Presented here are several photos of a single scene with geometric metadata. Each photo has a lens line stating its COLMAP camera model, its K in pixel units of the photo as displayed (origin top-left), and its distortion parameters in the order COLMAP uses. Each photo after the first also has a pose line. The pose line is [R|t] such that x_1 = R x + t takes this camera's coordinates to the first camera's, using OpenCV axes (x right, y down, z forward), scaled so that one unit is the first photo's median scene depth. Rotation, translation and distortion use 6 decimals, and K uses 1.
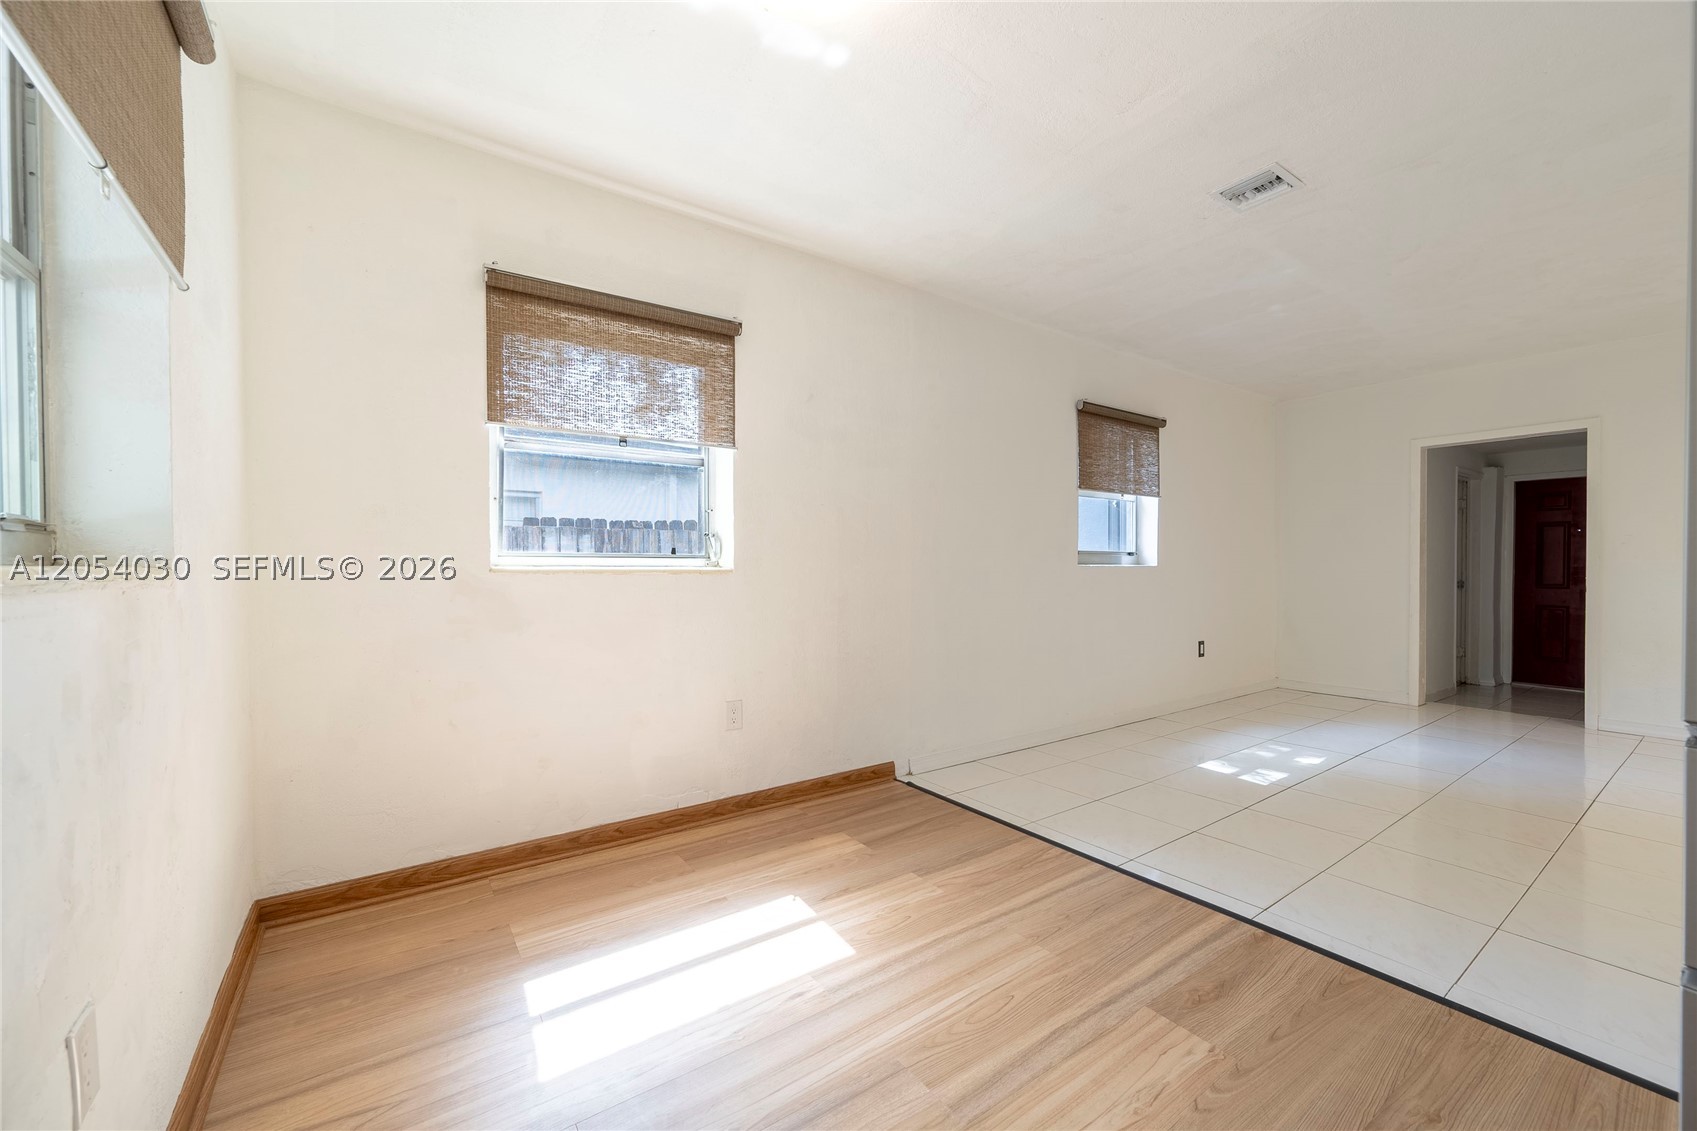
lens RADIAL K [[662.0, 0, 848.0], [0, 662.0, 571.2], [0, 0, 1]] dist [0.000270, 0.000206]
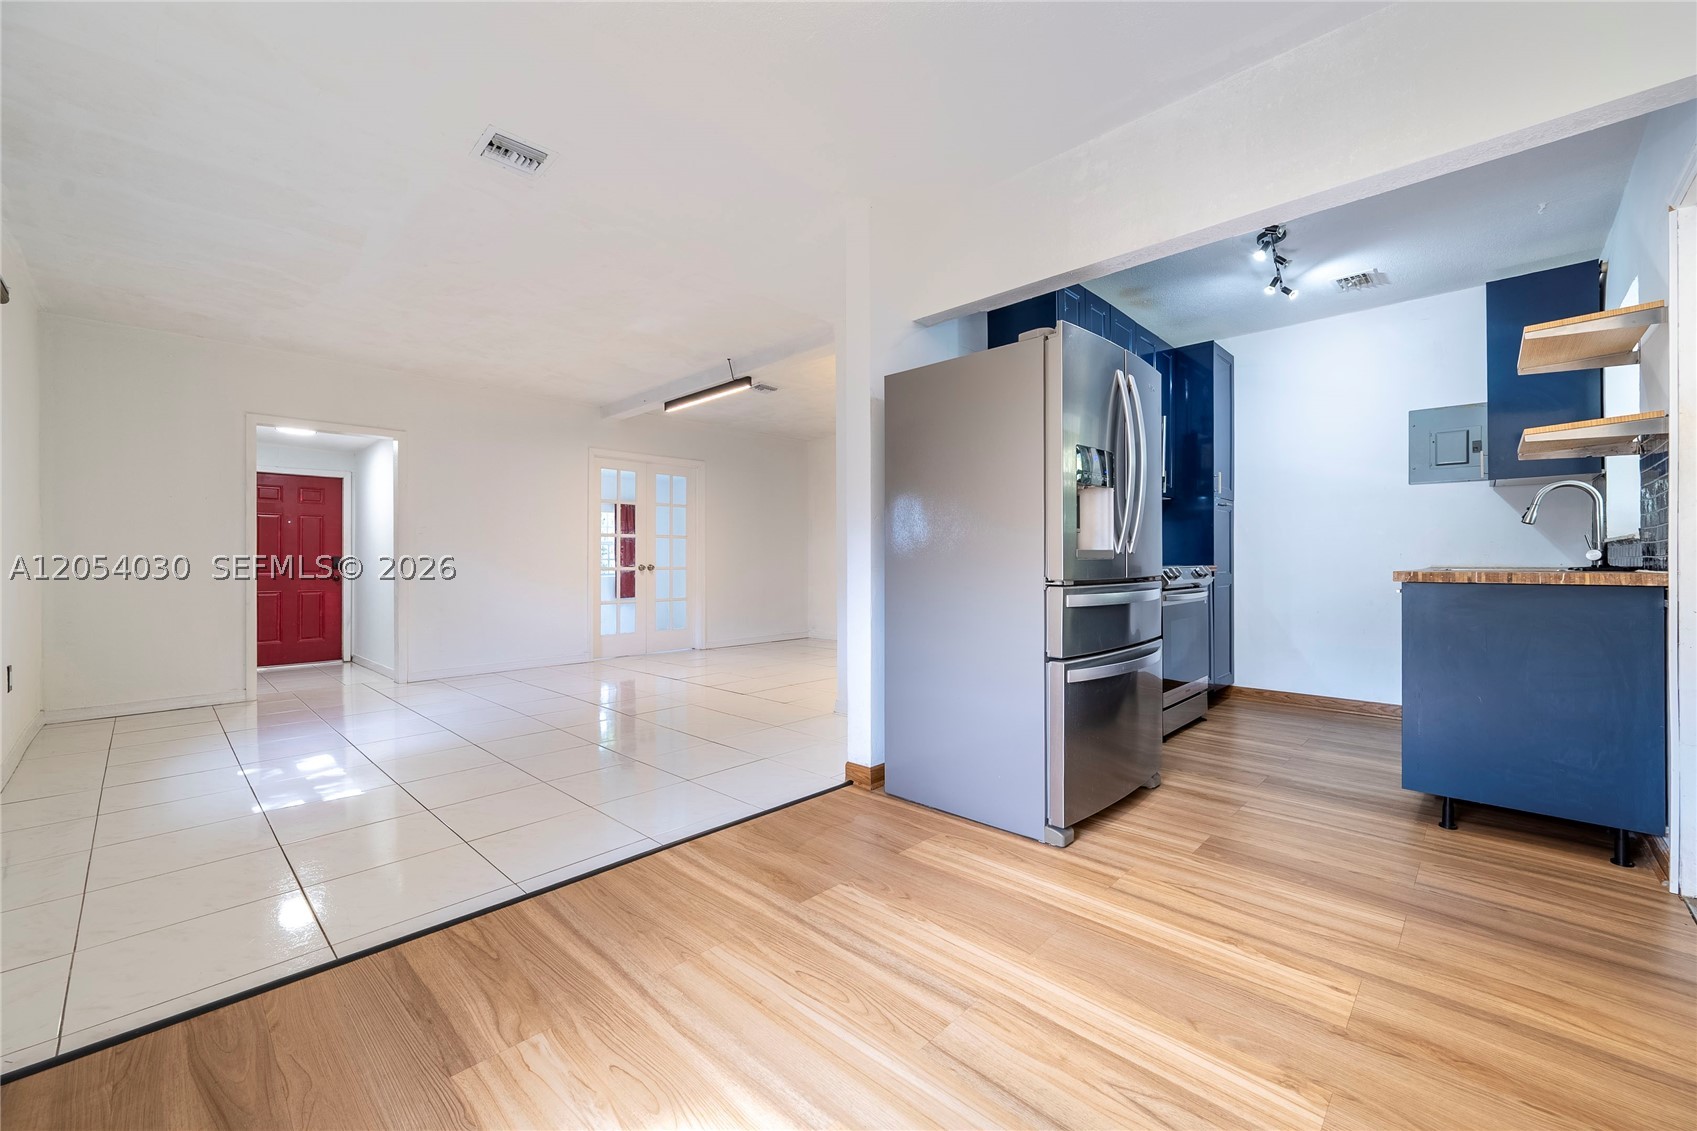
lens RADIAL K [[672.0, 0, 852.0], [0, 672.0, 560.2], [0, 0, 1]] dist [0.000449, -0.000040]
pose [[-0.192186, 0.004259, 0.981349, -0.642753], [0.009995, 0.999947, -0.002382, 0.047279], [-0.981308, 0.009350, -0.192218, 0.987219]]
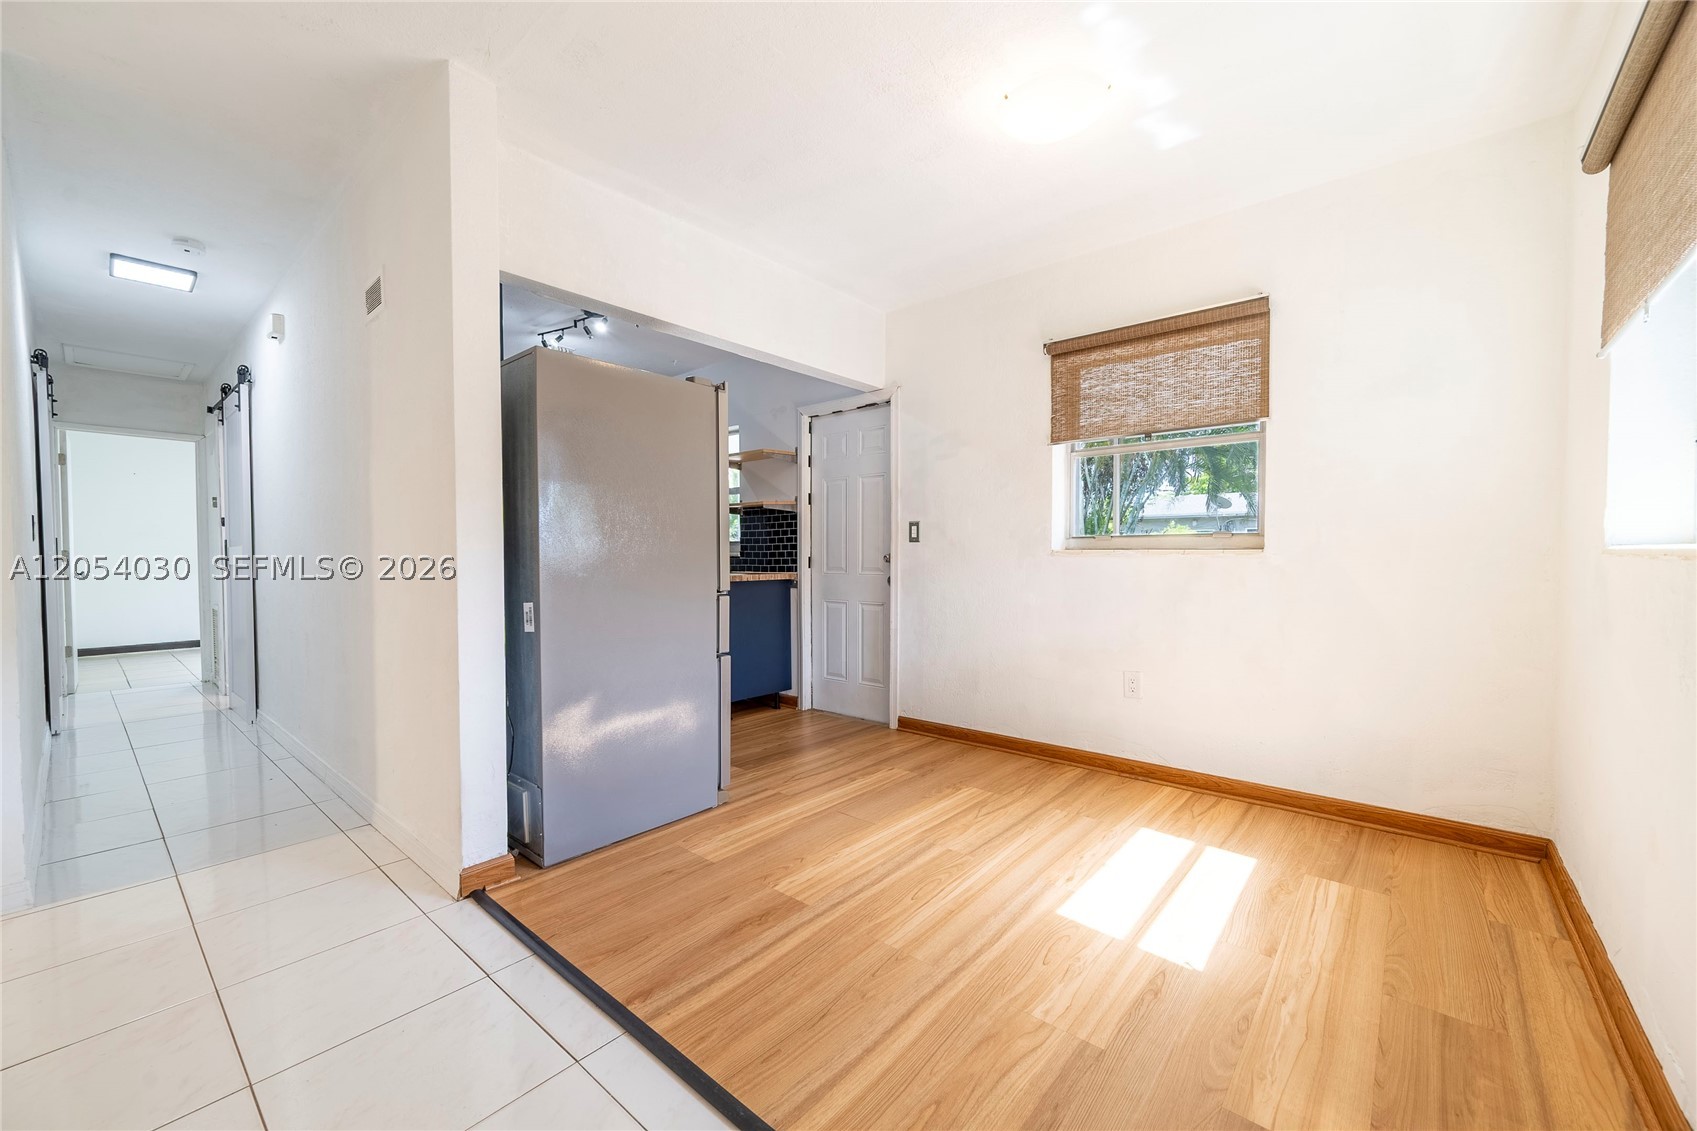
lens RADIAL K [[672.0, 0, 852.0], [0, 672.0, 560.2], [0, 0, 1]] dist [0.000449, -0.000040]
pose [[-0.966987, 0.005423, -0.254767, 0.599801], [0.002095, 0.999909, 0.013333, -0.002168], [0.254816, 0.012359, -0.966911, 1.938226]]
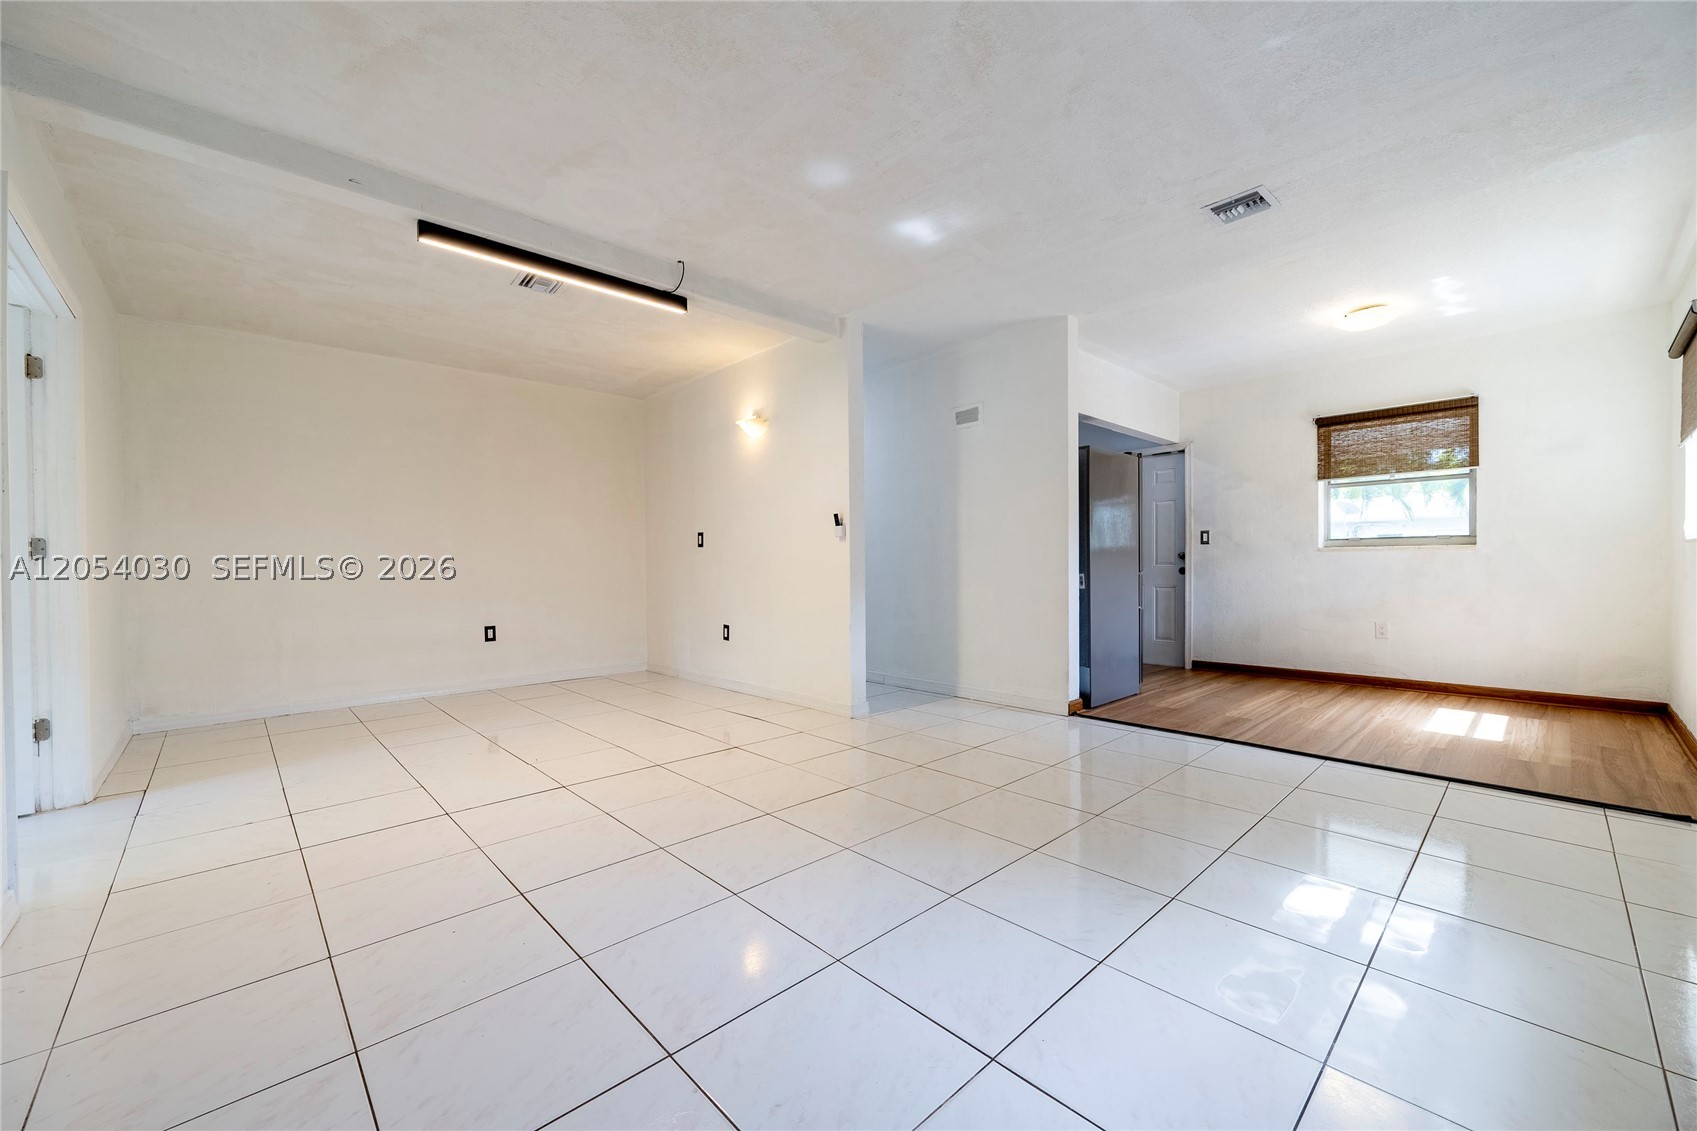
lens RADIAL K [[672.0, 0, 852.0], [0, 672.0, 560.2], [0, 0, 1]] dist [0.000449, -0.000040]
pose [[-0.989609, 0.008353, -0.143544, 2.037665], [0.008629, 0.999962, -0.001298, 0.036711], [0.143528, -0.002524, -0.989643, 2.898657]]
